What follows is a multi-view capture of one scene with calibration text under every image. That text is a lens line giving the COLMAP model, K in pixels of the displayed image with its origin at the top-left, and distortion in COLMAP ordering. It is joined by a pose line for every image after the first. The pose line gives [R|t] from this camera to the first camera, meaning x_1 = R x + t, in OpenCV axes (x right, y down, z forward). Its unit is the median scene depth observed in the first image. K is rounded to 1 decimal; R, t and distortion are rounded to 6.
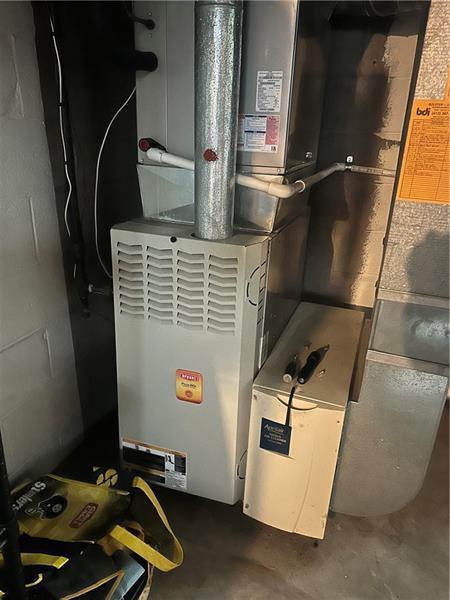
lens RADIAL K [[437.3, 0, 225.7], [0, 437.3, 301.0], [0, 0, 1]] dist [0.014585, -0.000441]
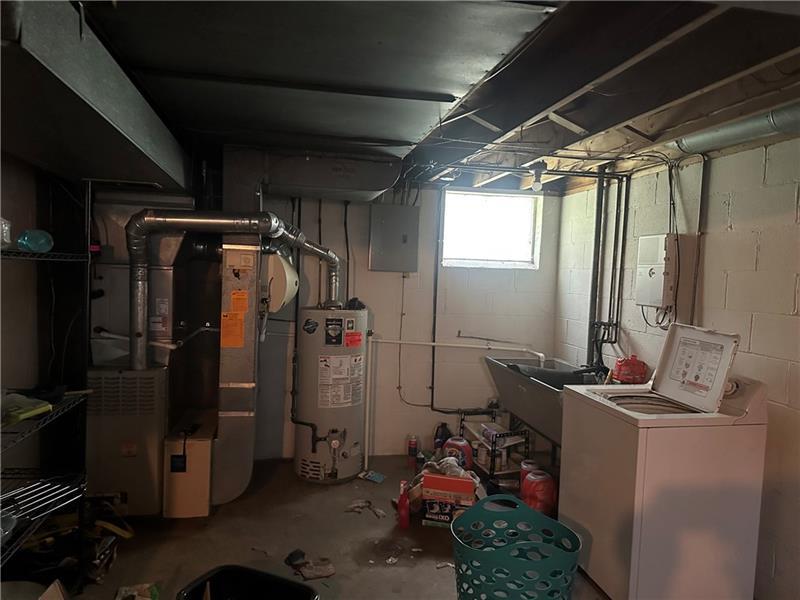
lens RADIAL K [[558.7, 0, 400.4], [0, 558.7, 300.4], [0, 0, 1]] dist [-0.000878, -0.003640]
pose [[0.854287, -0.039215, 0.518321, -0.333306], [0.192068, 0.950396, -0.244659, 0.436618], [-0.483015, 0.308562, 0.819442, -1.924923]]
